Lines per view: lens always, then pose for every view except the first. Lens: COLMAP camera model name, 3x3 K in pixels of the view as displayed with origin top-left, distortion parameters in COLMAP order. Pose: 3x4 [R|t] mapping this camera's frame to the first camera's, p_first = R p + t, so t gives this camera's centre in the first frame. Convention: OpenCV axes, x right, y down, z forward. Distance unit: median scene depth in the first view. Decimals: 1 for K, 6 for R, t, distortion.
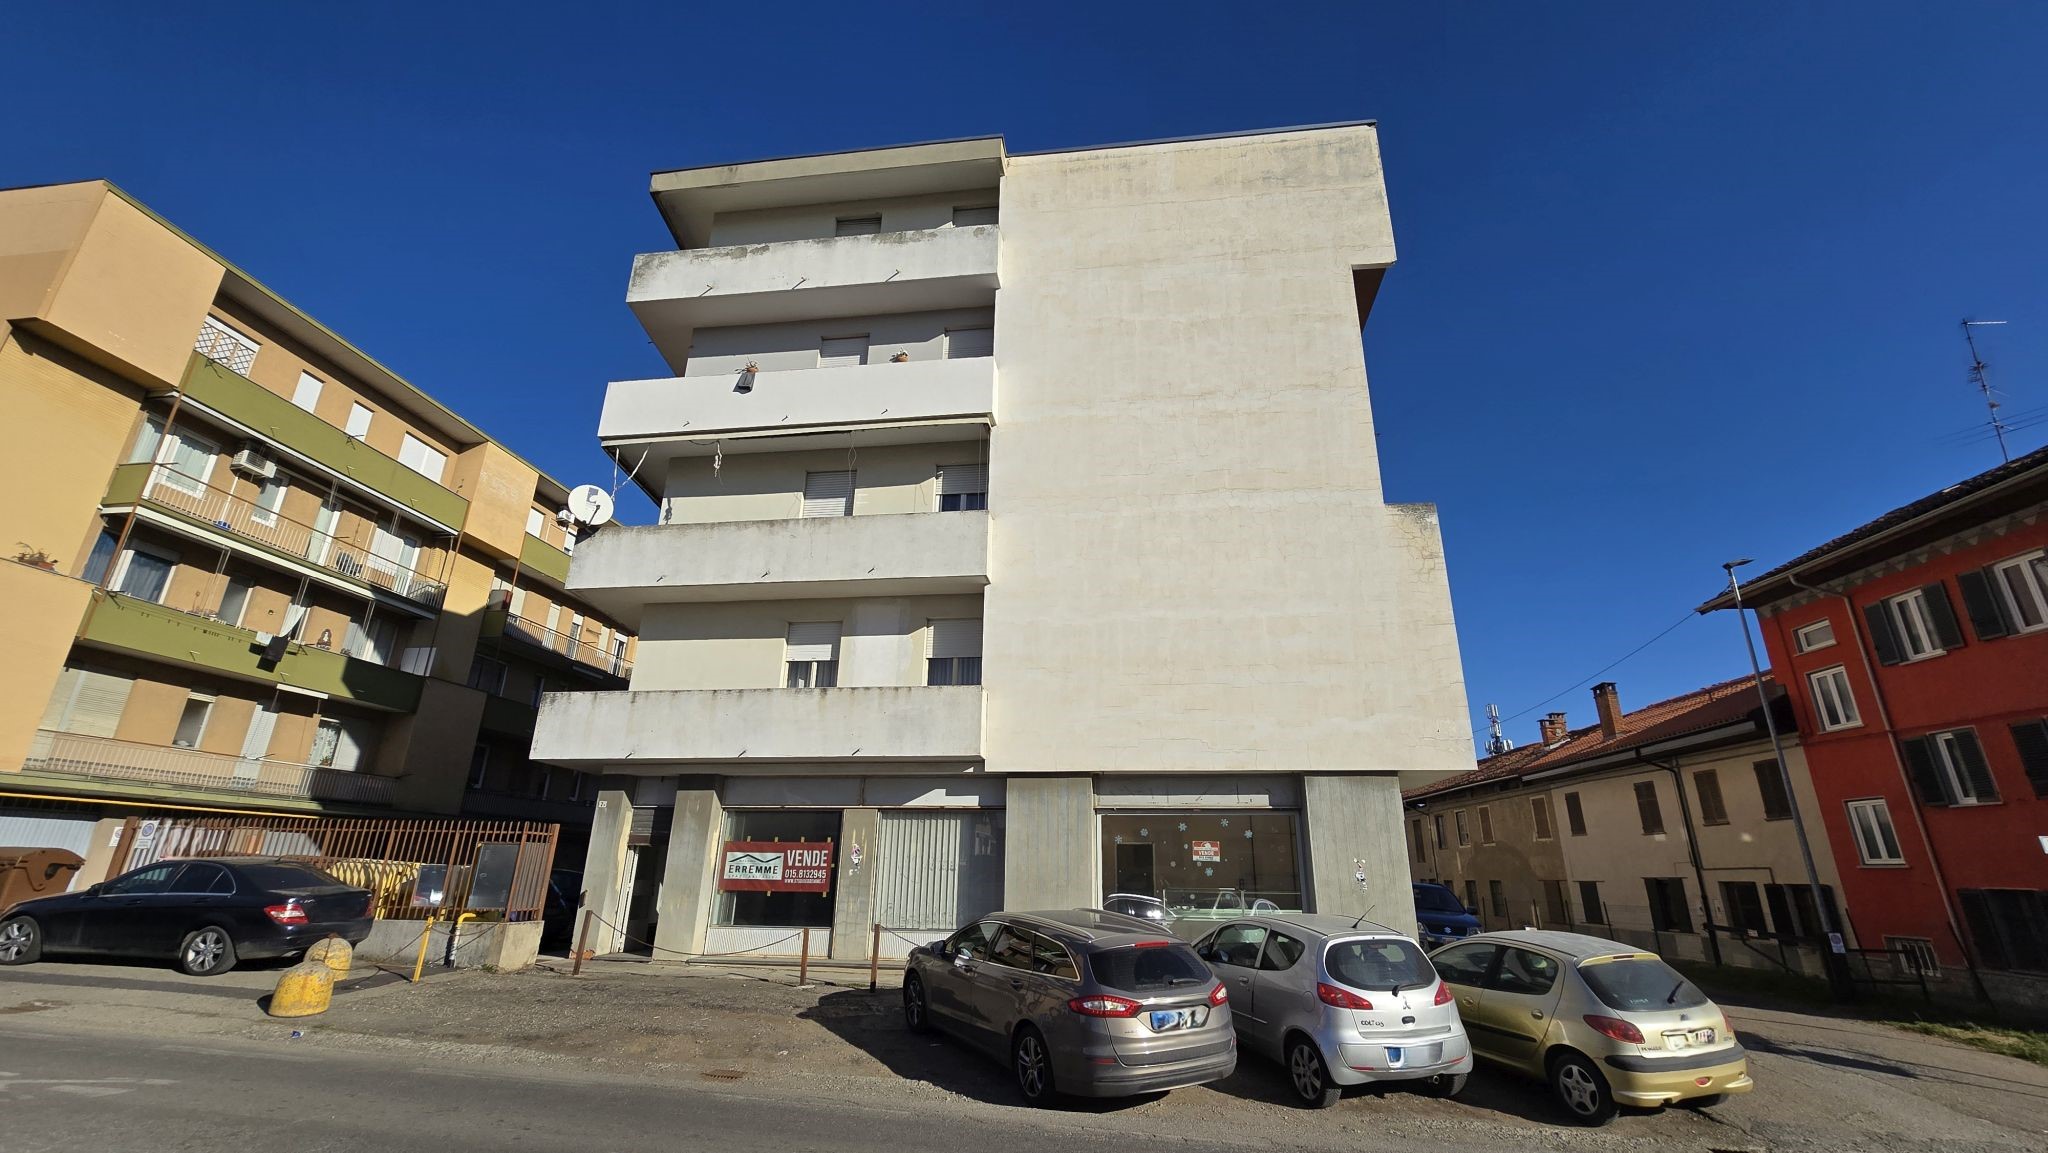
lens RADIAL K [[830.1, 0, 1040.8], [0, 830.1, 584.0], [0, 0, 1]] dist [-0.002716, -0.000752]
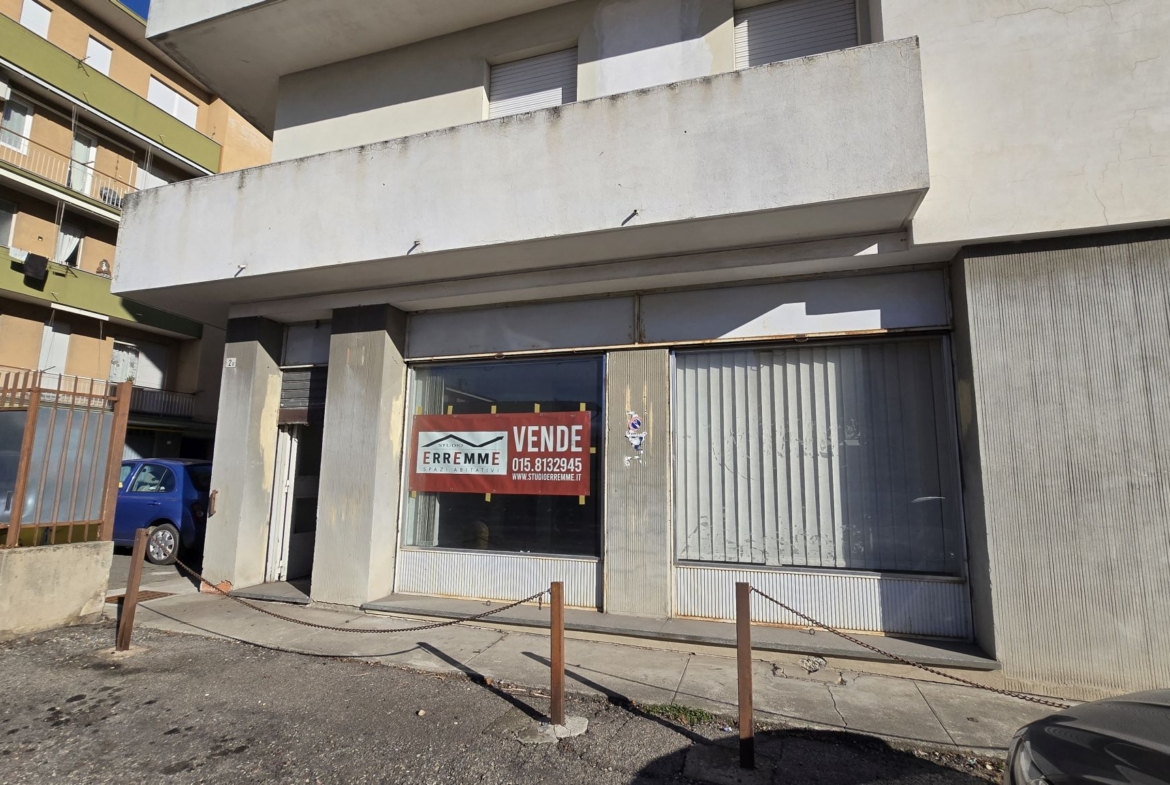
lens RADIAL K [[564.8, 0, 597.1], [0, 564.8, 398.2], [0, 0, 1]] dist [-0.000132, -0.000668]
pose [[0.983757, -0.024333, -0.177847, -0.177674], [0.057985, 0.980730, 0.186562, 0.232070], [0.169880, -0.193844, 0.966212, 0.634237]]
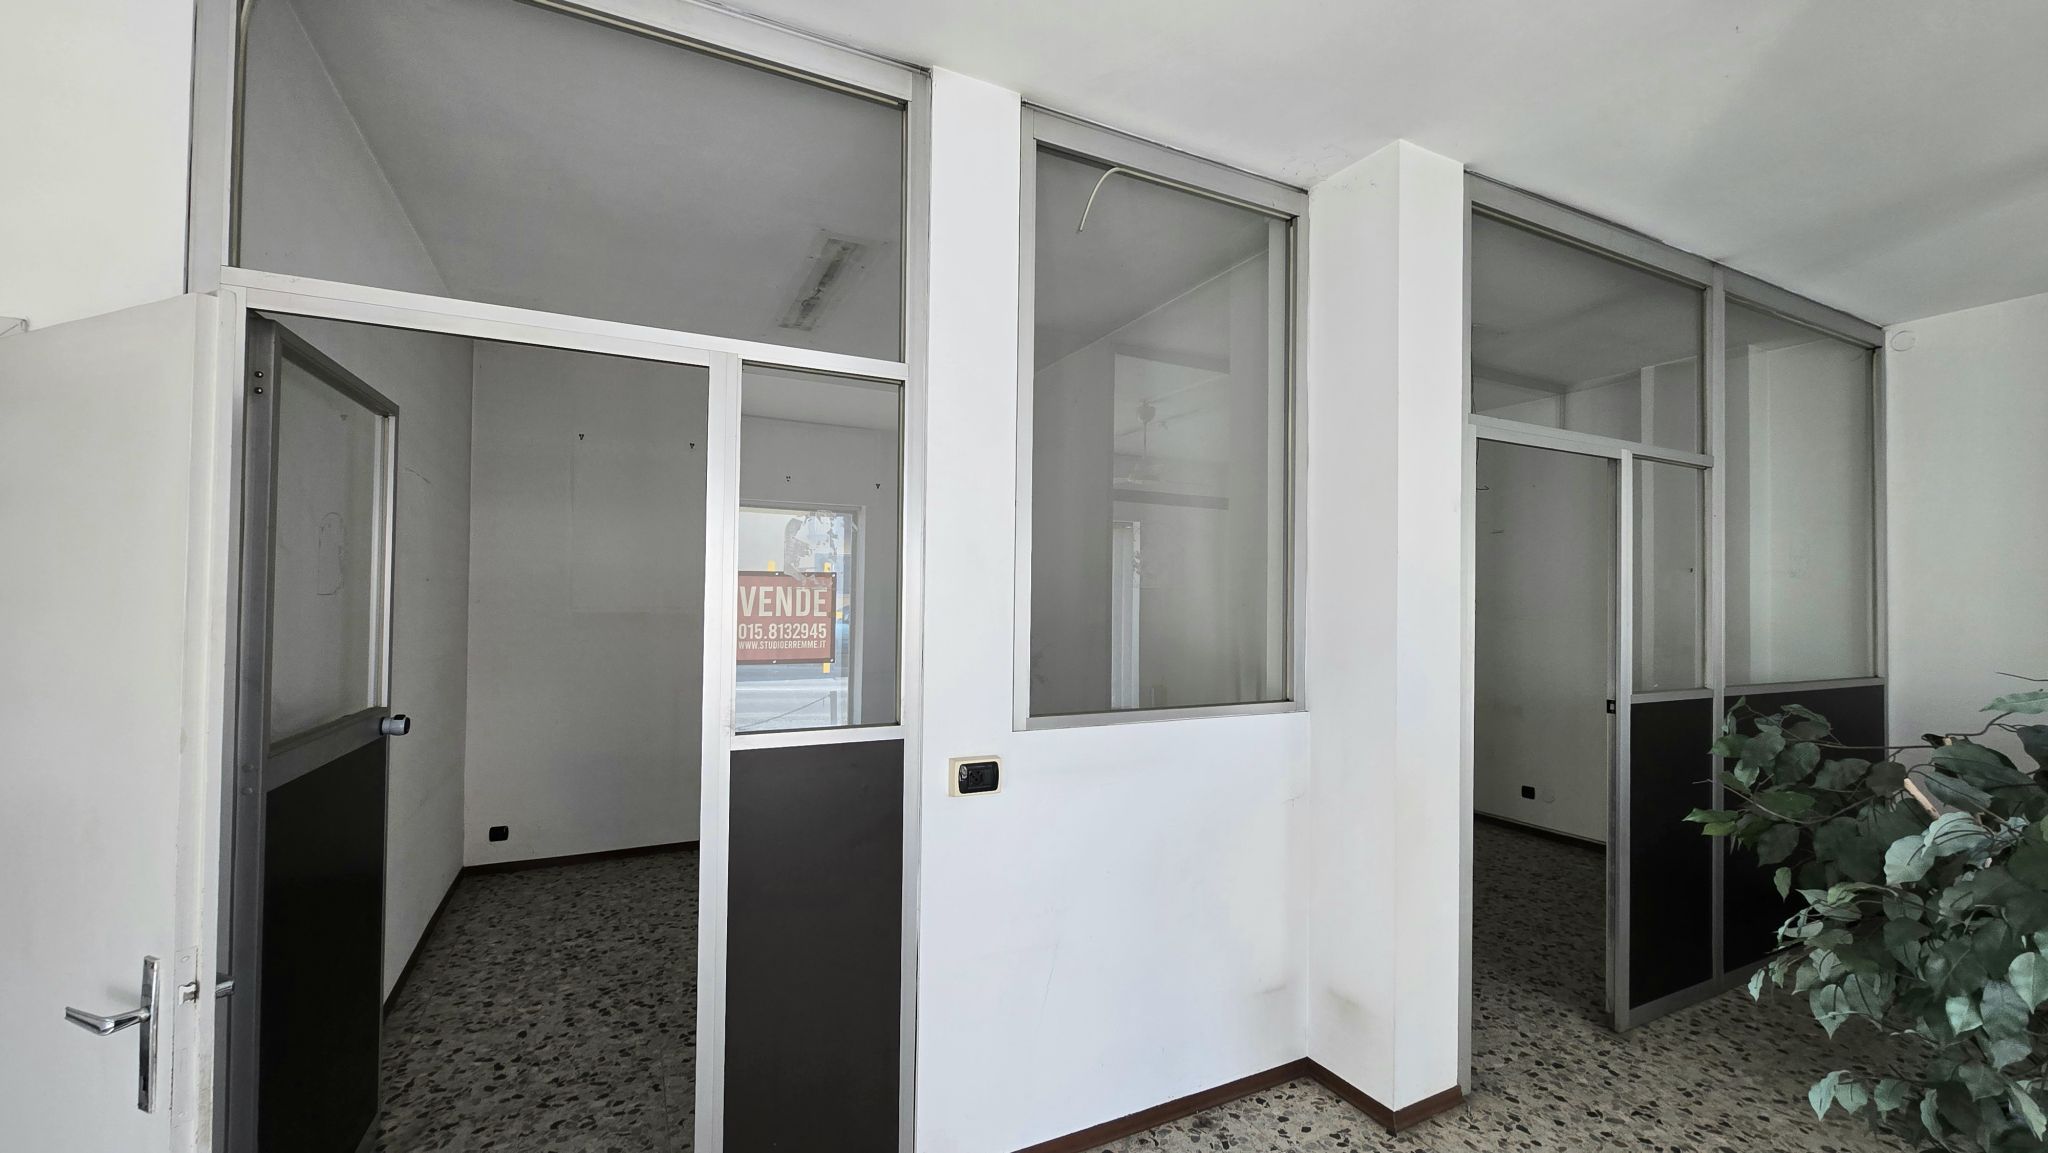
lens RADIAL K [[830.1, 0, 1040.8], [0, 830.1, 584.0], [0, 0, 1]] dist [-0.002716, -0.000752]
pose [[0.824746, 0.008470, 0.565440, -0.434815], [-0.189062, 0.946482, 0.261587, 0.160546], [-0.532963, -0.322646, 0.782209, 0.529694]]
